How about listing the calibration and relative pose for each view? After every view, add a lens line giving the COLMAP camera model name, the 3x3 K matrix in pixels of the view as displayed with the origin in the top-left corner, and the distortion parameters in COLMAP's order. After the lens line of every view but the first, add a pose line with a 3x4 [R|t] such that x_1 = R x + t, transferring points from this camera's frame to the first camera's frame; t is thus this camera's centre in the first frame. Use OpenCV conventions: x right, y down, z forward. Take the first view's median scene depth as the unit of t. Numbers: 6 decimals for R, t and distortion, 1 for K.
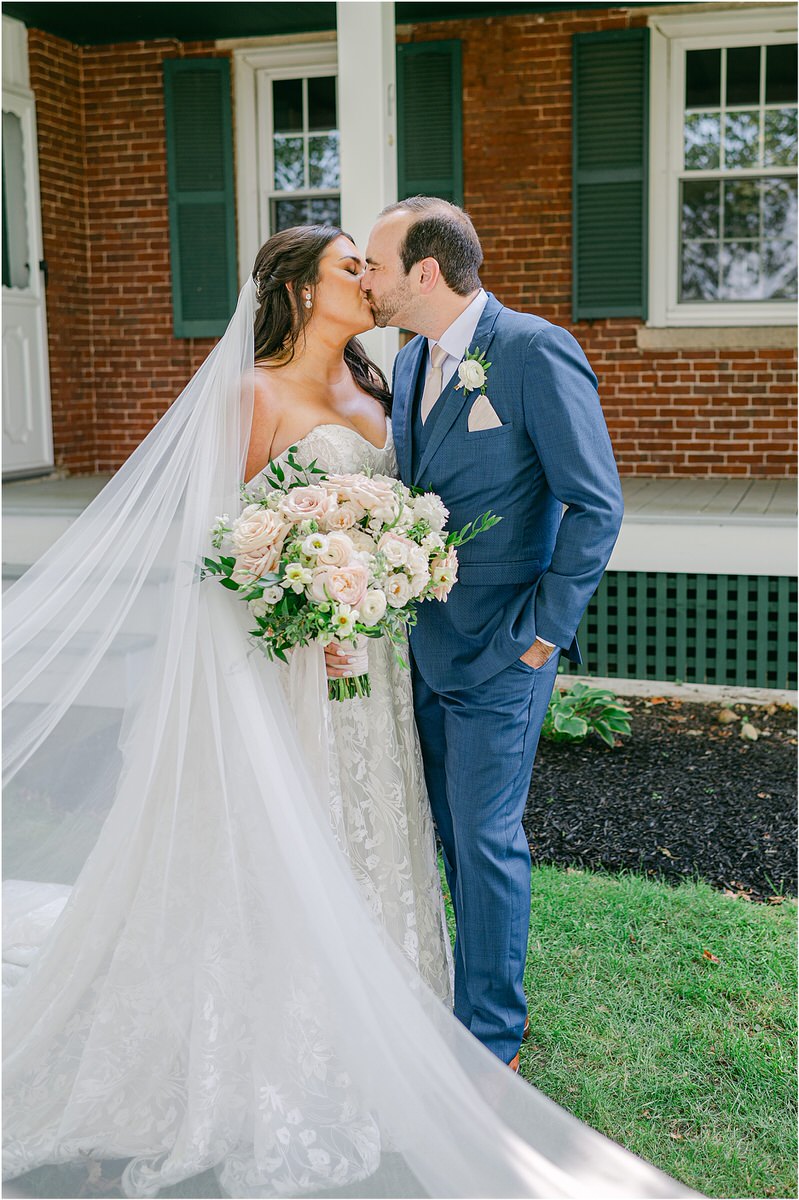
lens RADIAL K [[1452.3, 0, 399.5], [0, 1452.3, 600.0], [0, 0, 1]] dist [-0.076602, -0.024750]
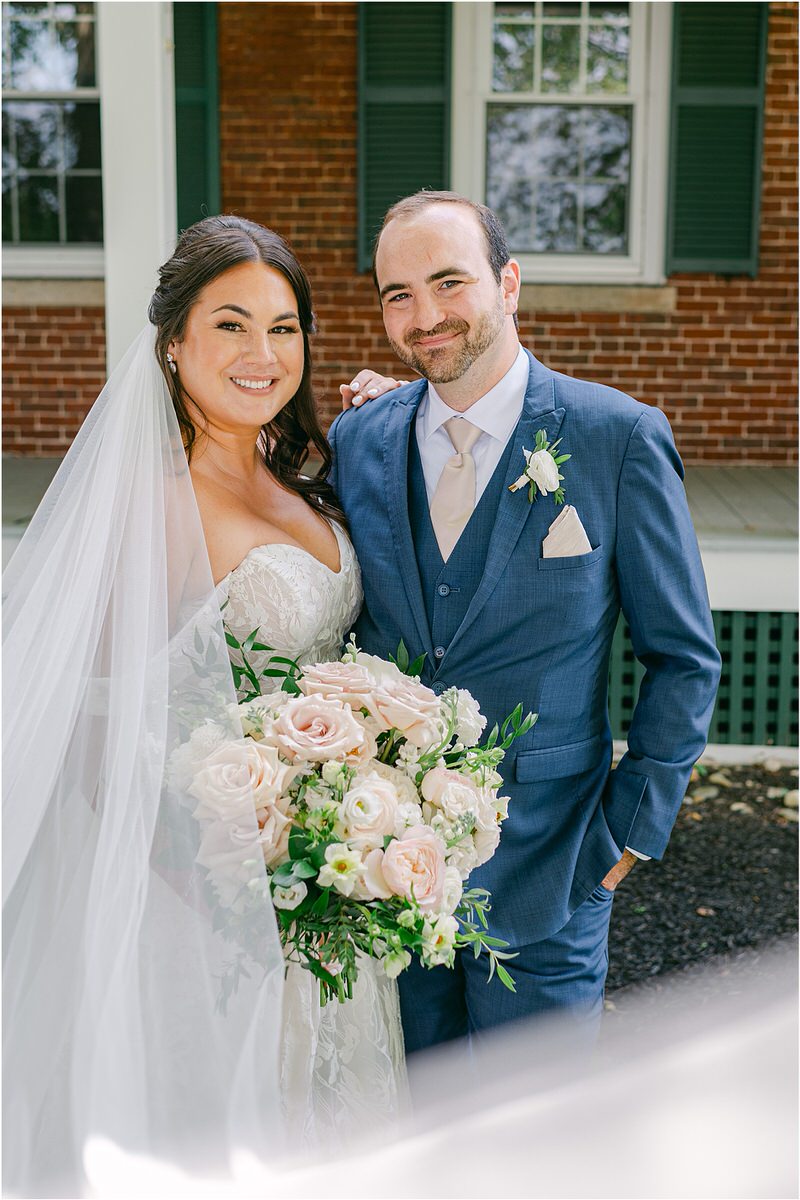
lens RADIAL K [[1452.3, 0, 400.0], [0, 1452.3, 600.0], [0, 0, 1]] dist [-0.076602, -0.024750]
pose [[0.965368, -0.034595, 0.258587, -0.076709], [0.016497, 0.997280, 0.071836, -0.066304], [-0.260369, -0.065083, 0.963313, 0.194257]]
